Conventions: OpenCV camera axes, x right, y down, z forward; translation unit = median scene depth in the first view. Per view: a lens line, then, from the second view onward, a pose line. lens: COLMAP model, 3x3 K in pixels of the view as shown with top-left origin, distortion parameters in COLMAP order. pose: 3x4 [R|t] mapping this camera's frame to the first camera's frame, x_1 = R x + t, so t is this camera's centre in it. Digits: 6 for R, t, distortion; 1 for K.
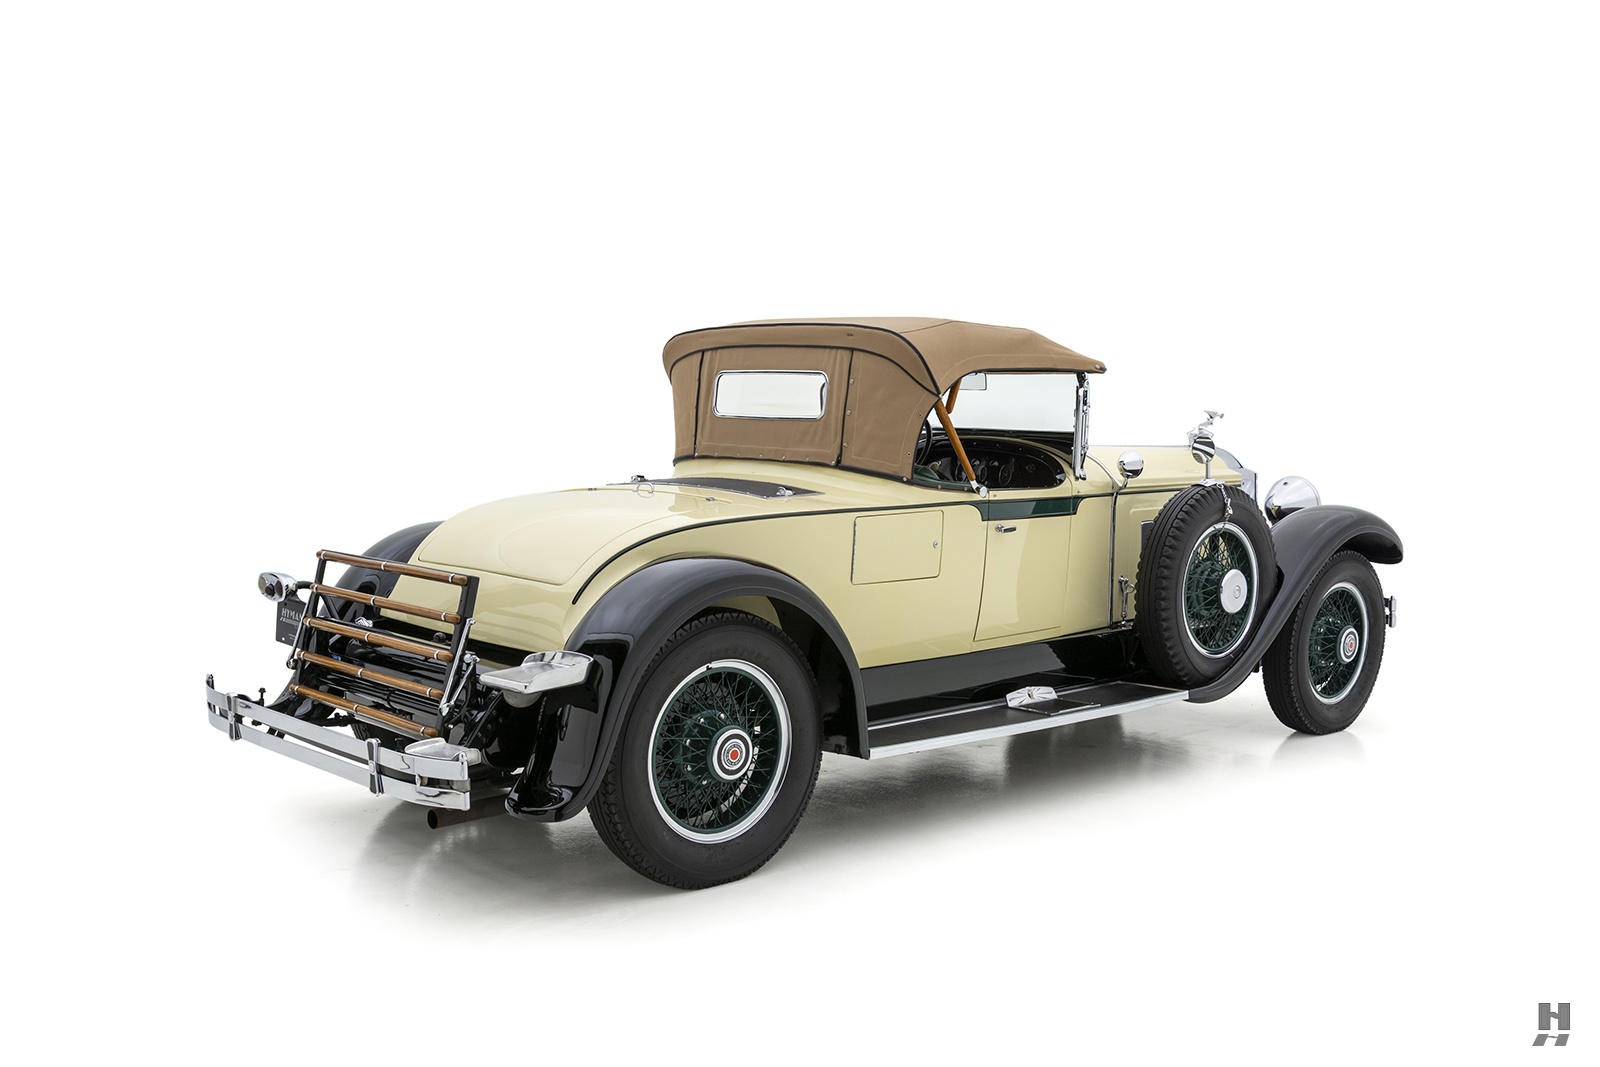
lens RADIAL K [[1674.8, 0, 804.5], [0, 1674.8, 554.2], [0, 0, 1]] dist [-0.017381, 0.009294]
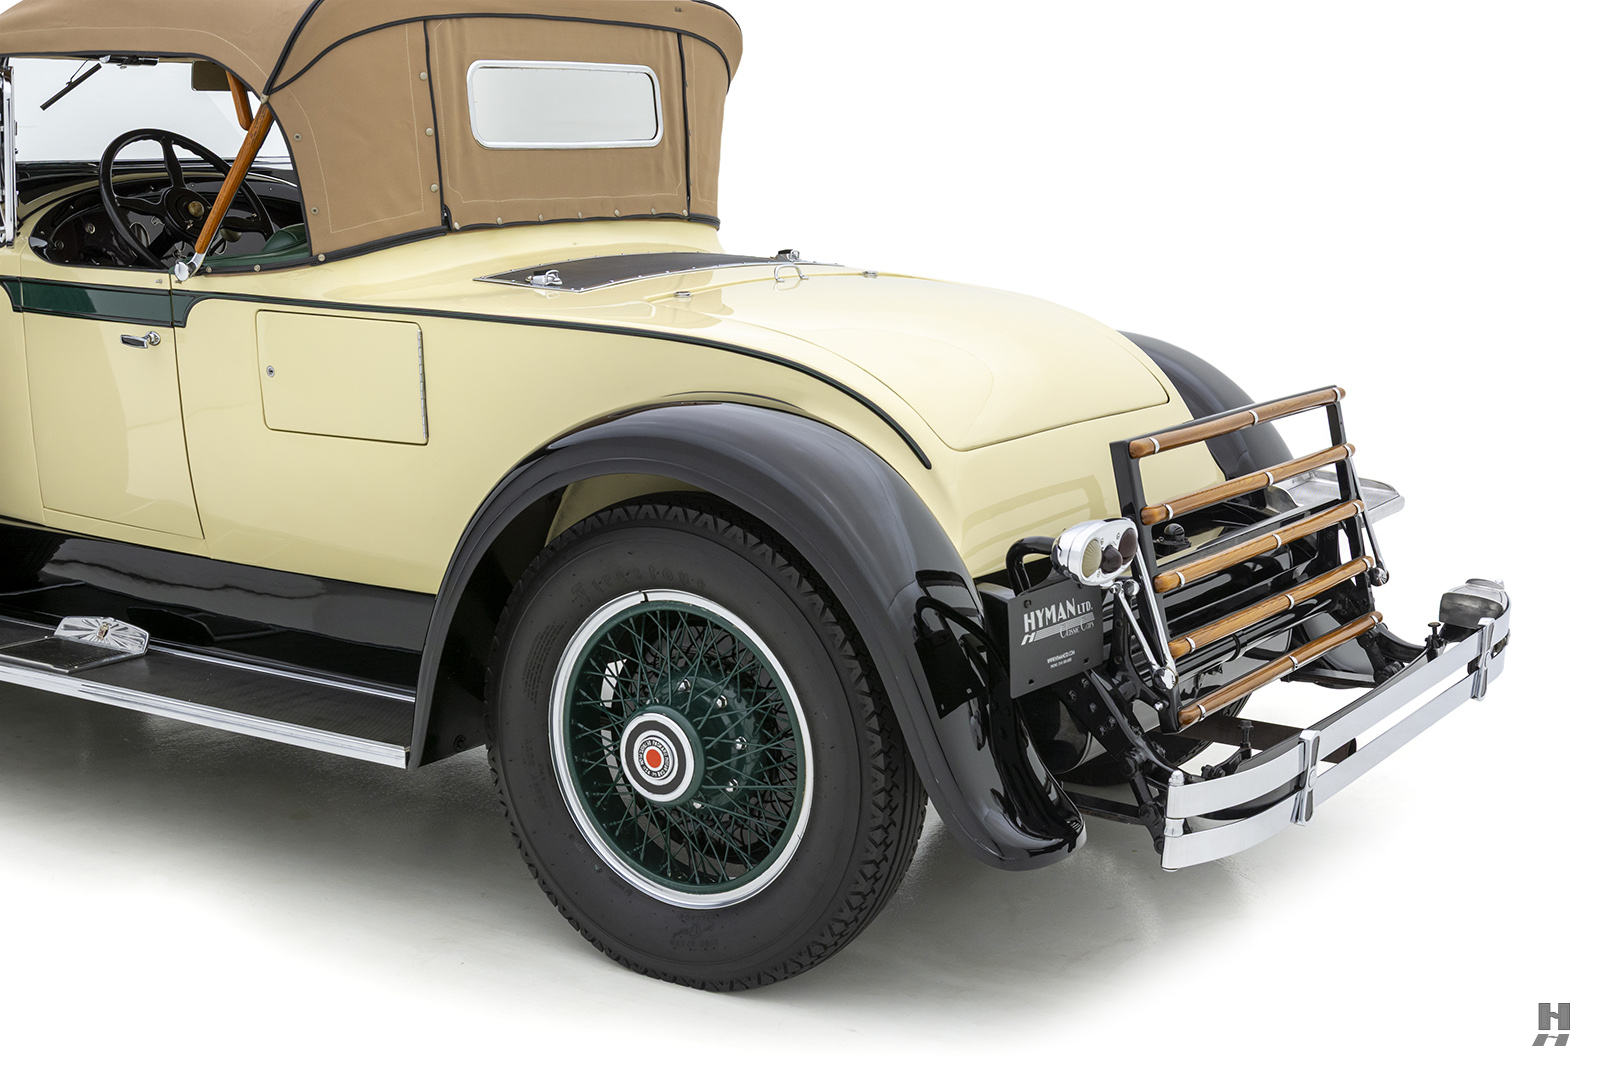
lens RADIAL K [[2320.5, 0, 797.8], [0, 2320.5, 554.7], [0, 0, 1]] dist [-0.056681, 0.088335]
pose [[-0.258557, -0.197346, 0.945623, -0.867596], [0.084187, 0.970582, 0.225574, -0.125078], [-0.962321, 0.137933, -0.234336, 1.199070]]
